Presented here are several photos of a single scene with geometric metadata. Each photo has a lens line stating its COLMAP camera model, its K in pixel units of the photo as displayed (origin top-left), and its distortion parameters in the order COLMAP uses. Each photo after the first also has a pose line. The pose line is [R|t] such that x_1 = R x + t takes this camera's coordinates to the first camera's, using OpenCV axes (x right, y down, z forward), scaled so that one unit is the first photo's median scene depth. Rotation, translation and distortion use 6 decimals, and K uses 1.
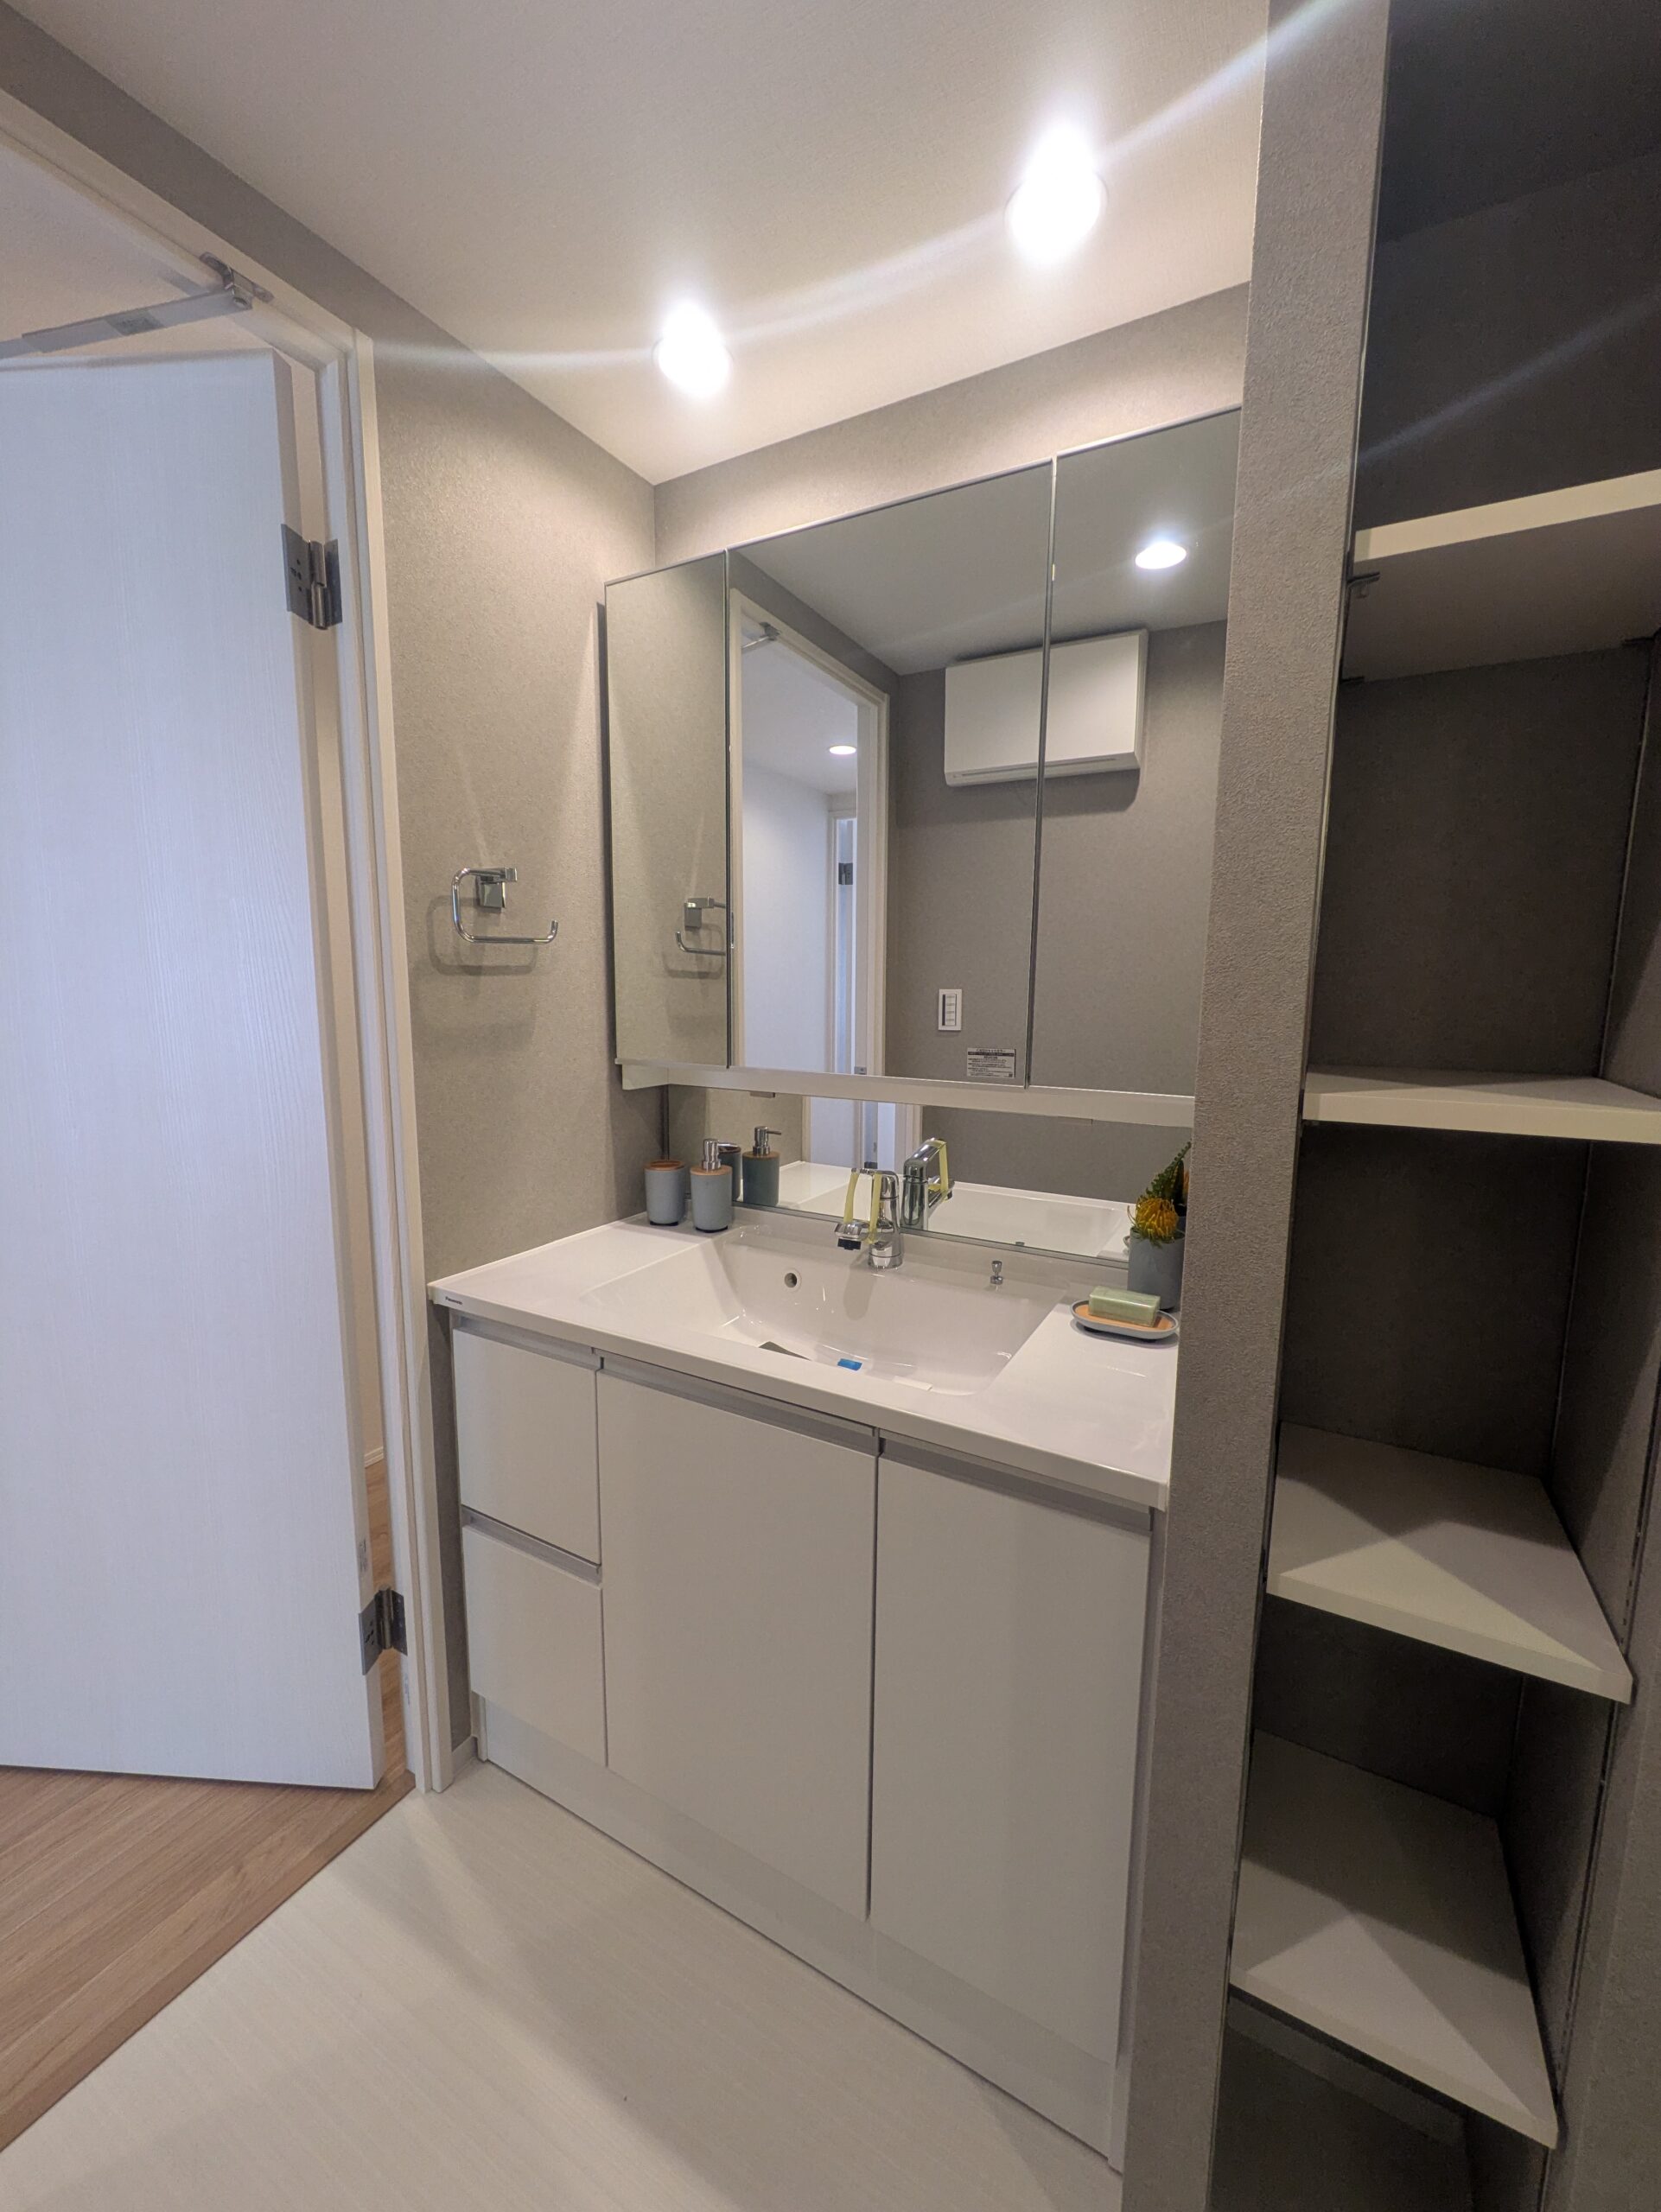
lens RADIAL K [[867.3, 0, 815.0], [0, 867.3, 1099.3], [0, 0, 1]] dist [0.000201, 0.000310]
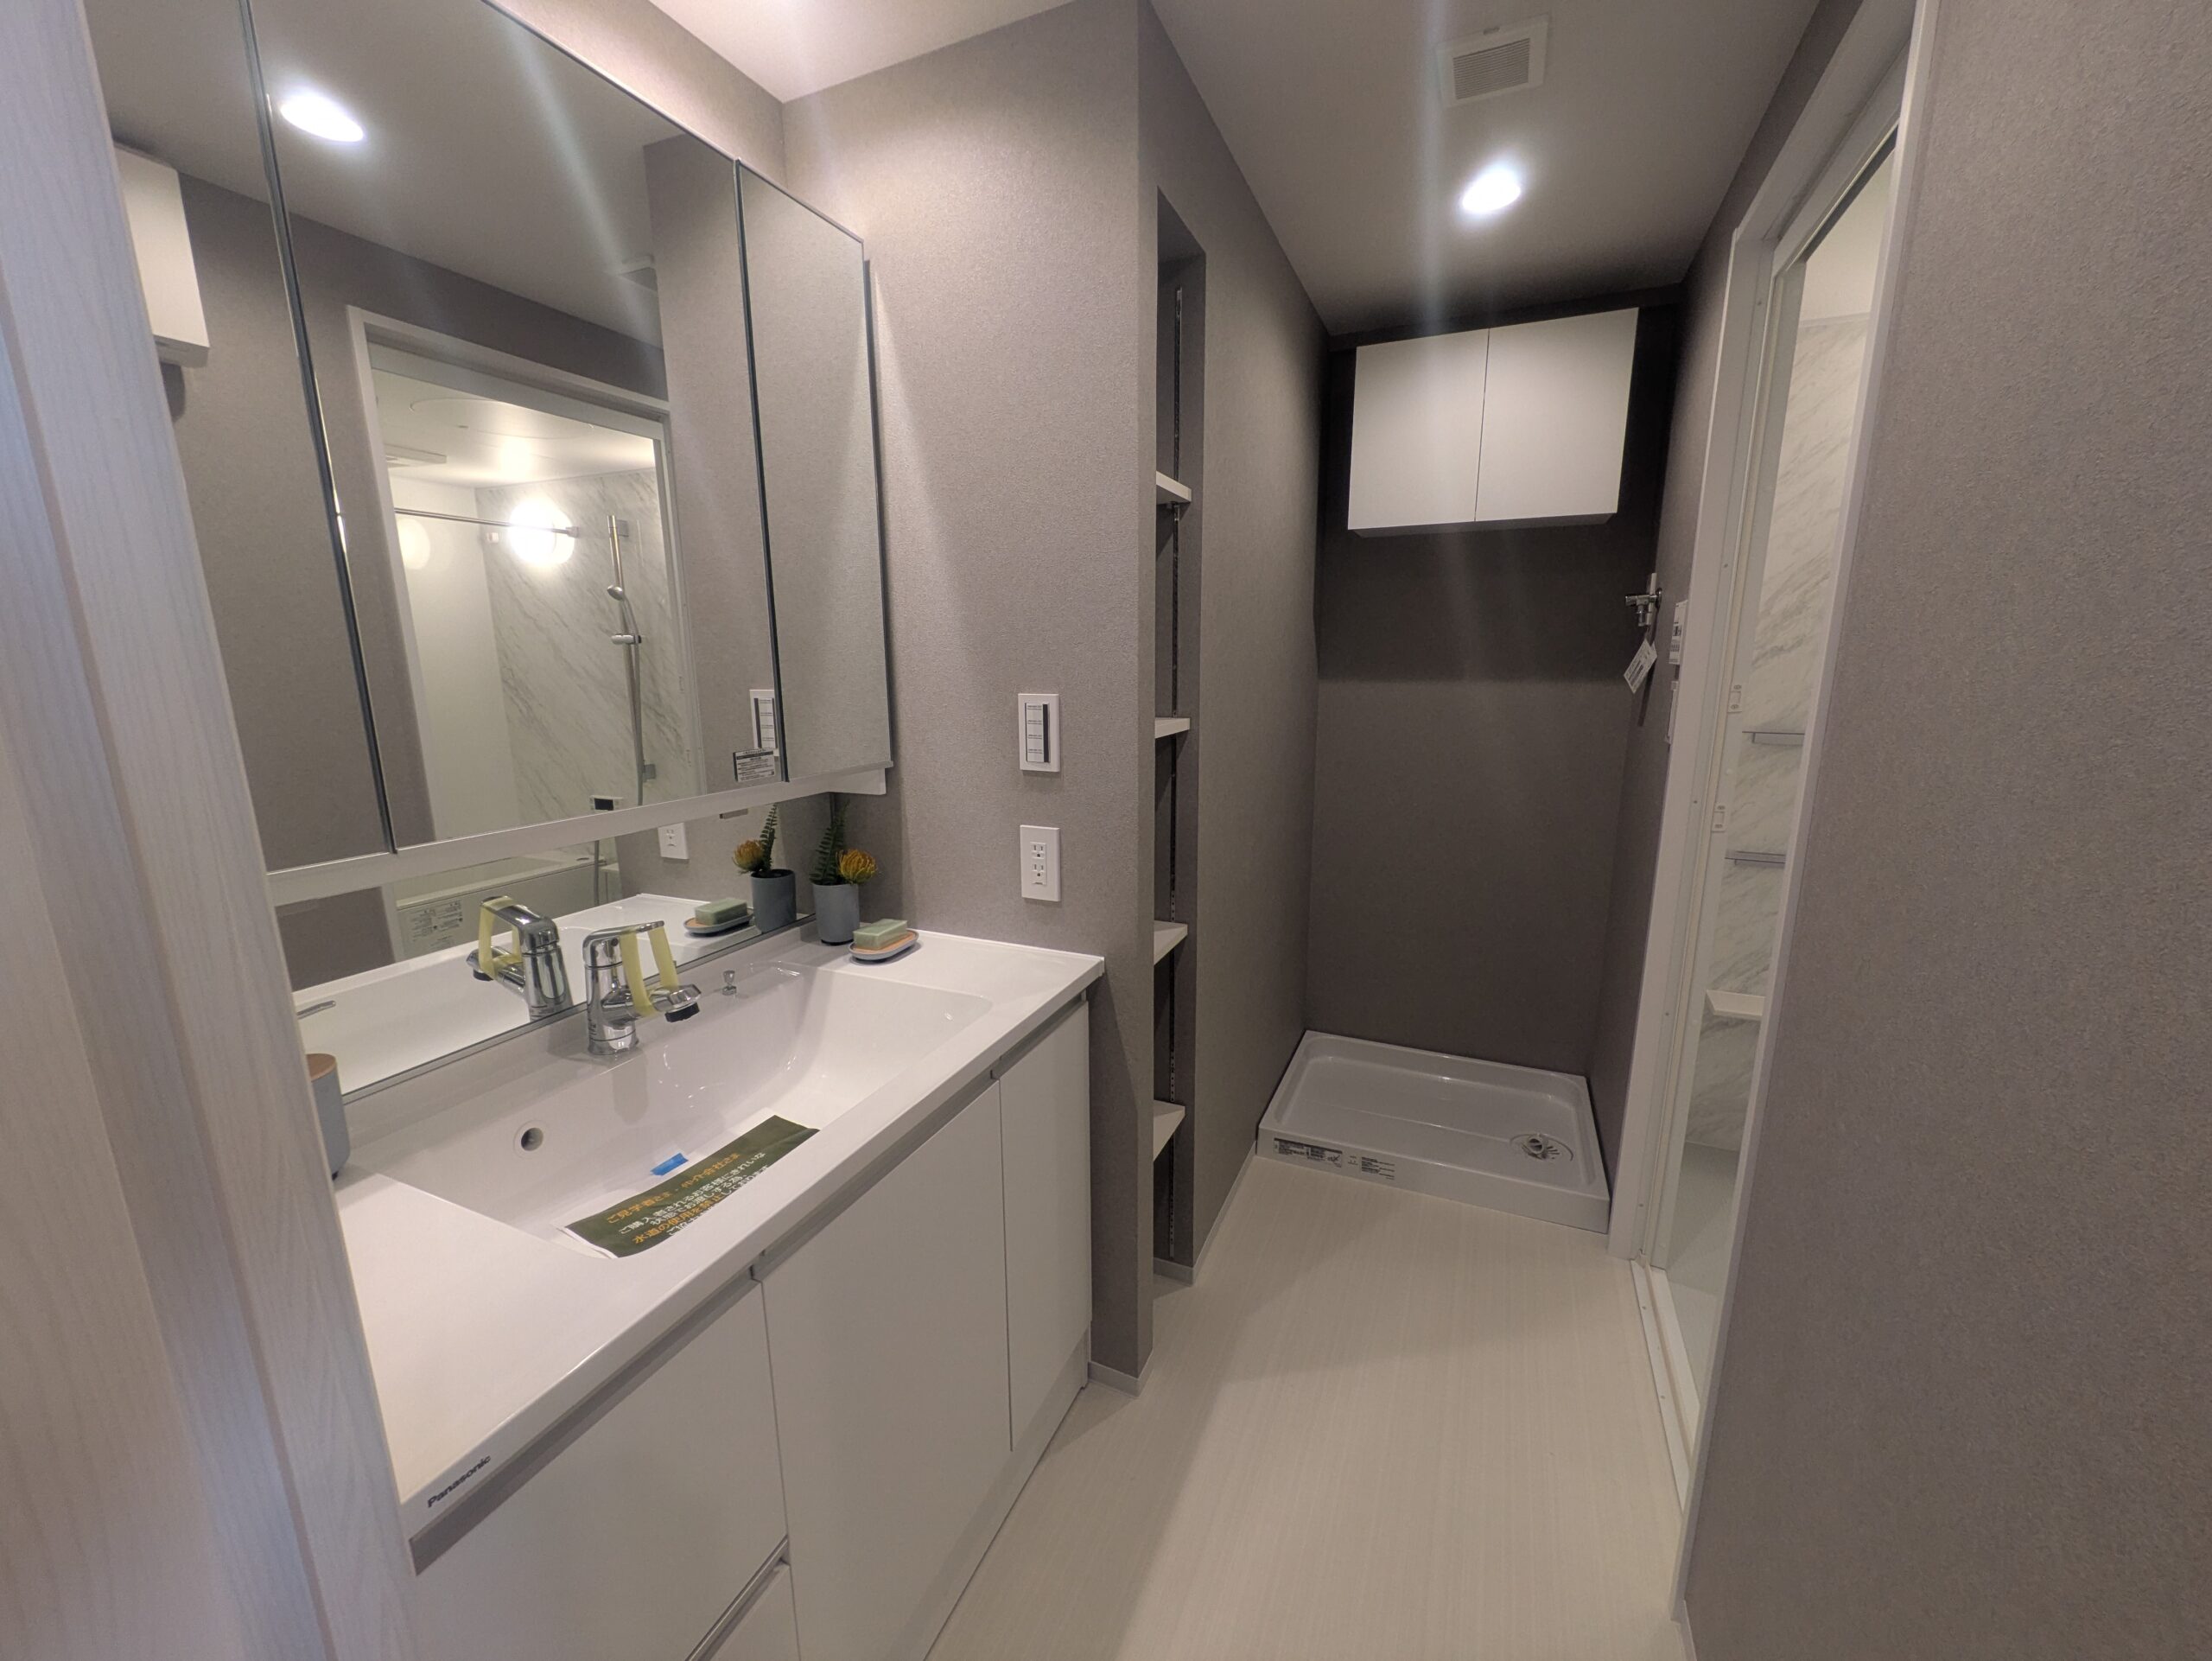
lens RADIAL K [[867.3, 0, 1106.0], [0, 867.3, 830.5], [0, 0, 1]] dist [0.000201, 0.000310]
pose [[-0.098740, -0.208087, 0.973114, -0.815107], [0.137479, 0.965663, 0.220443, -0.132283], [-0.985571, 0.155549, -0.066742, 0.685804]]
